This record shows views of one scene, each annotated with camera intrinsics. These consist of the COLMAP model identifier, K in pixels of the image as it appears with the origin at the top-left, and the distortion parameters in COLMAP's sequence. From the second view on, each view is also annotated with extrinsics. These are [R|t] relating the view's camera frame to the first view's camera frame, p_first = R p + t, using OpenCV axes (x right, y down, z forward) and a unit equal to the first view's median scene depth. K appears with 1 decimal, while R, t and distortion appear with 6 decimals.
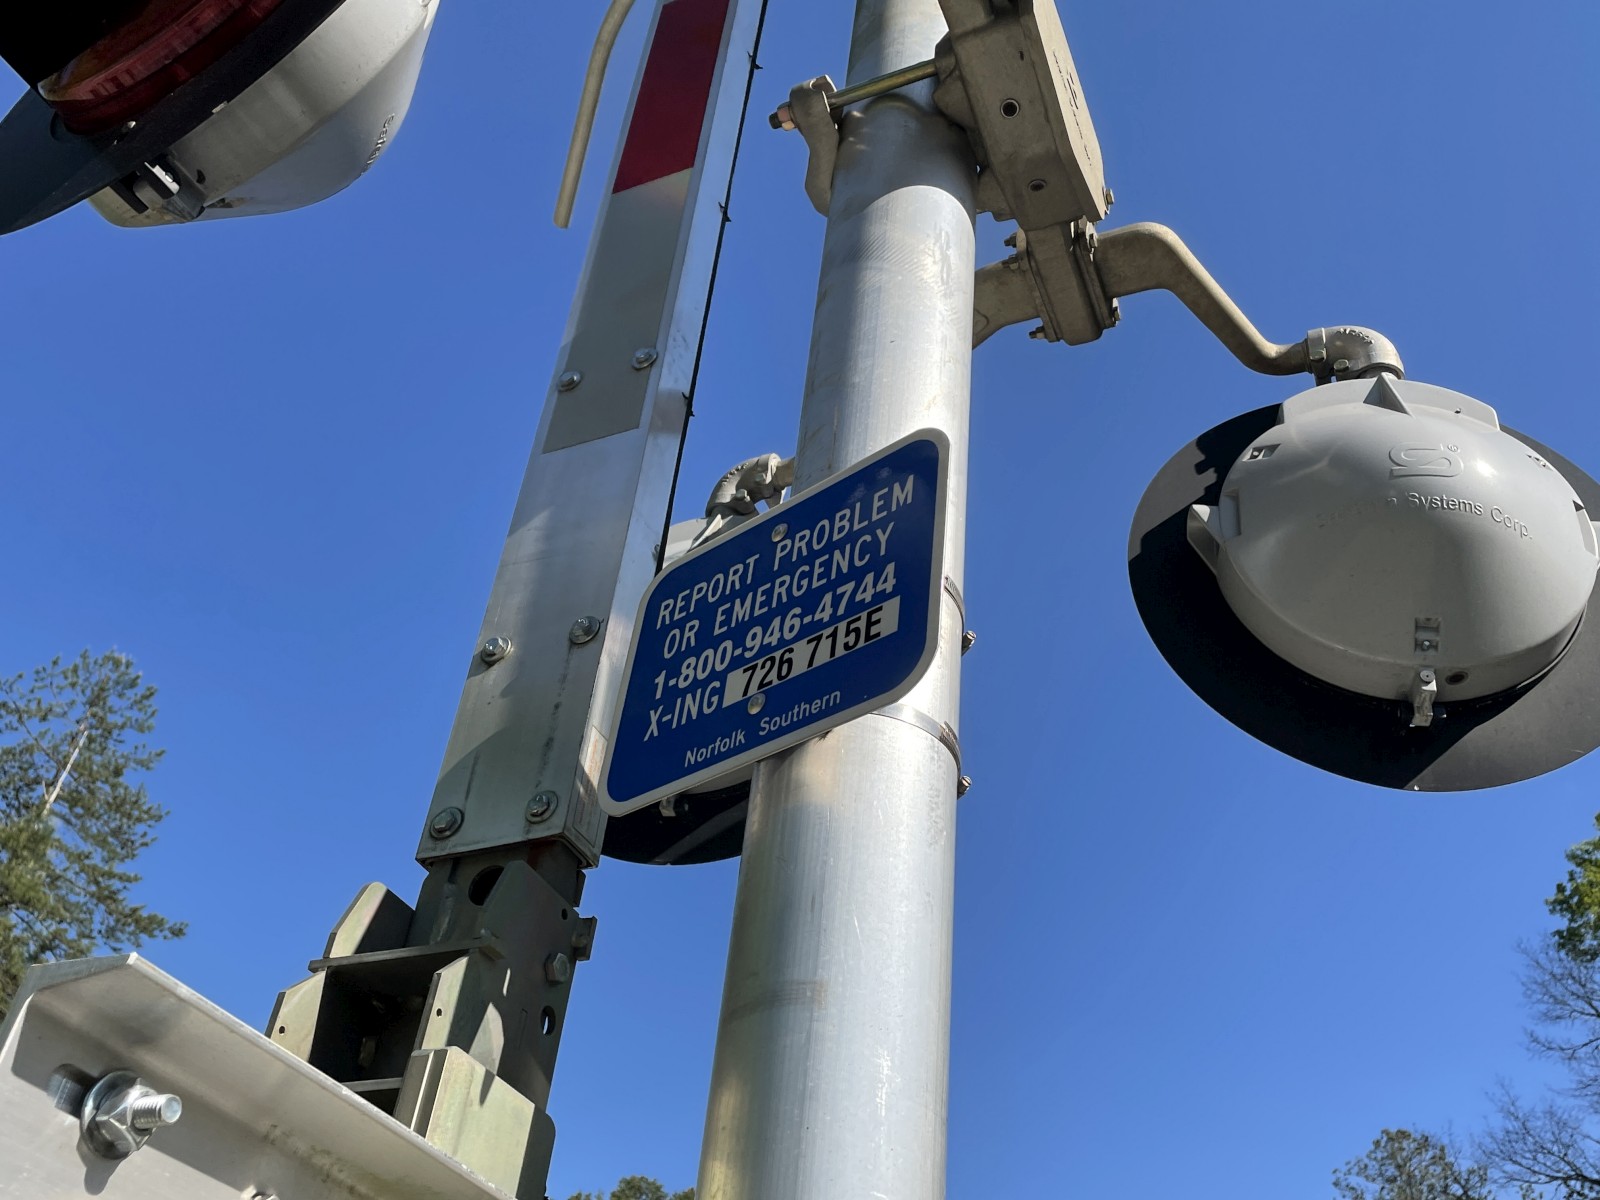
lens RADIAL K [[1500.6, 0, 804.4], [0, 1500.6, 593.3], [0, 0, 1]] dist [0.101578, -0.164674]
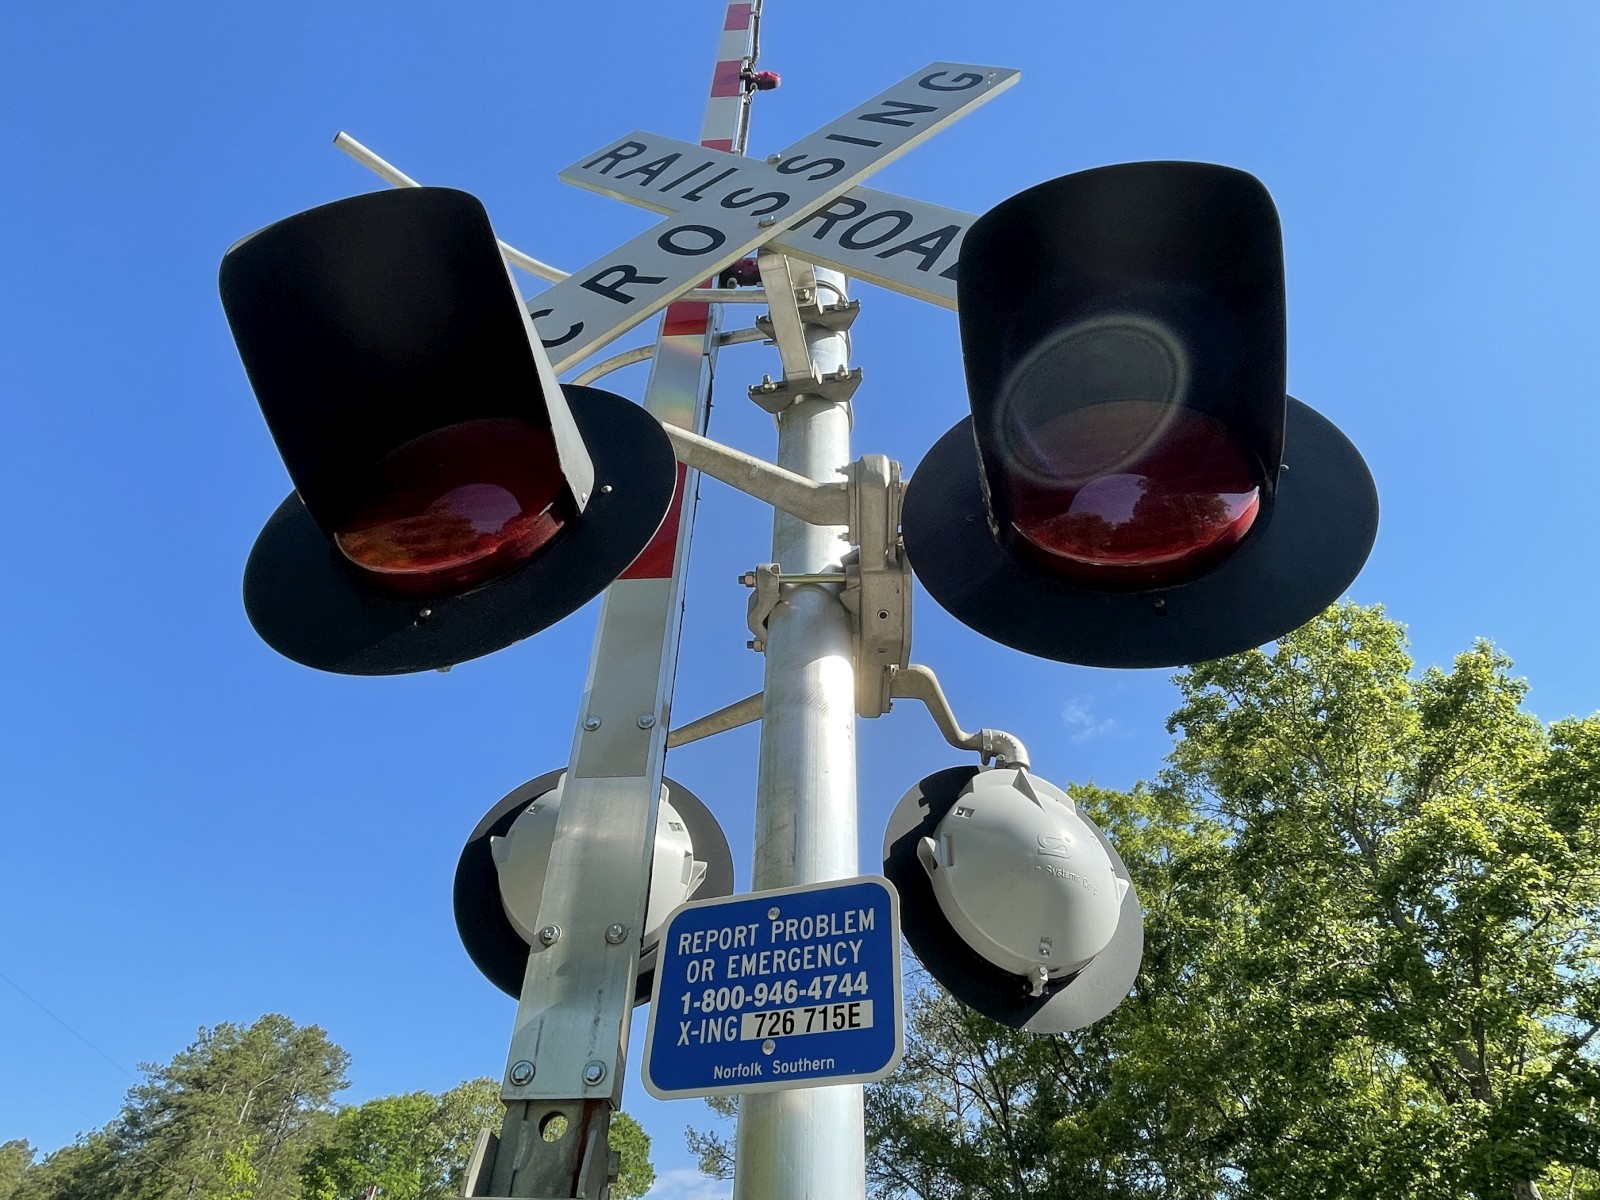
lens RADIAL K [[958.0, 0, 805.8], [0, 958.0, 600.7], [0, 0, 1]] dist [-0.001391, -0.000365]
pose [[0.930560, 0.193389, 0.310901, -0.396838], [-0.176346, 0.980881, -0.082313, -0.312423], [-0.320875, 0.021771, 0.946871, -0.014795]]
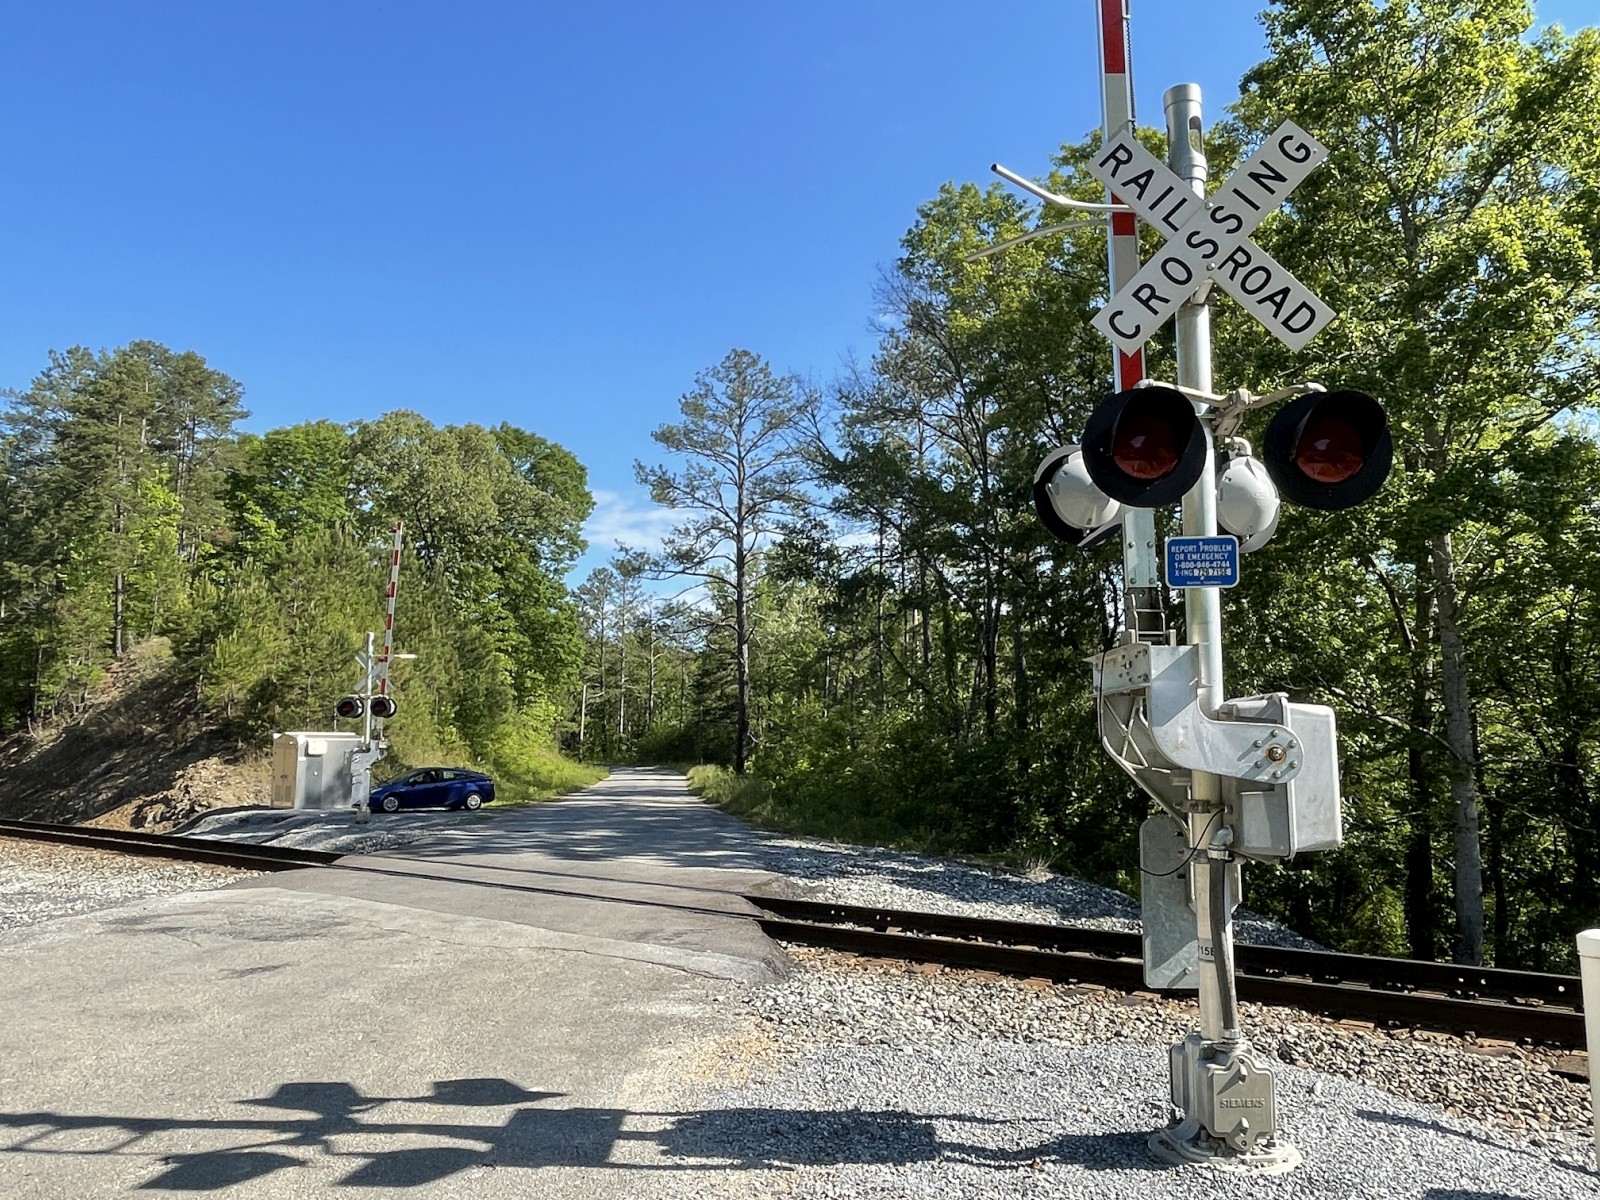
lens RADIAL K [[1185.8, 0, 806.7], [0, 1185.8, 601.2], [0, 0, 1]] dist [-0.000003, -0.006559]
pose [[0.903917, -0.024495, 0.427006, -3.672199], [-0.211494, 0.842163, 0.496016, -1.971686], [-0.371758, -0.538667, 0.756065, -2.251936]]
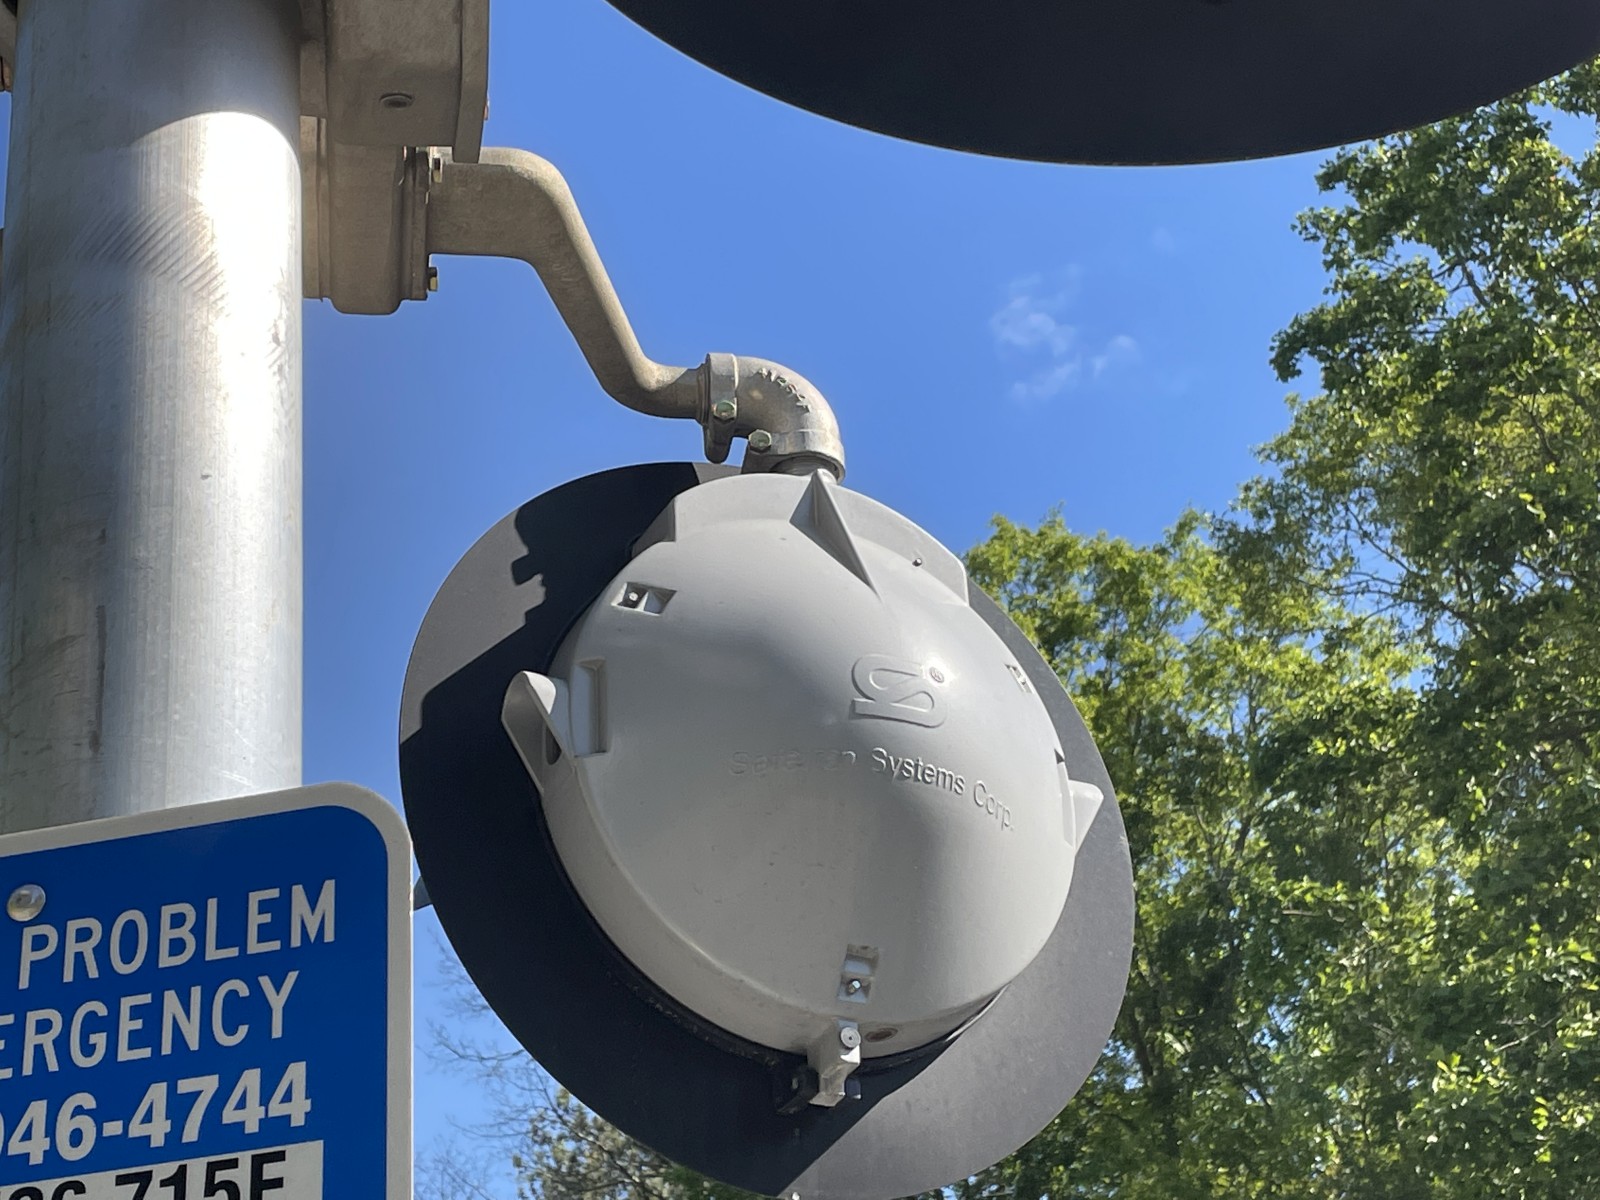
lens RADIAL K [[2881.2, 0, 771.0], [0, 2881.2, 629.0], [0, 0, 1]] dist [0.139793, -0.261429]
pose [[0.851289, 0.113901, 0.512185, -0.350495], [-0.194040, 0.975291, 0.105620, -0.312557], [-0.487500, -0.189298, 0.852356, 0.004794]]
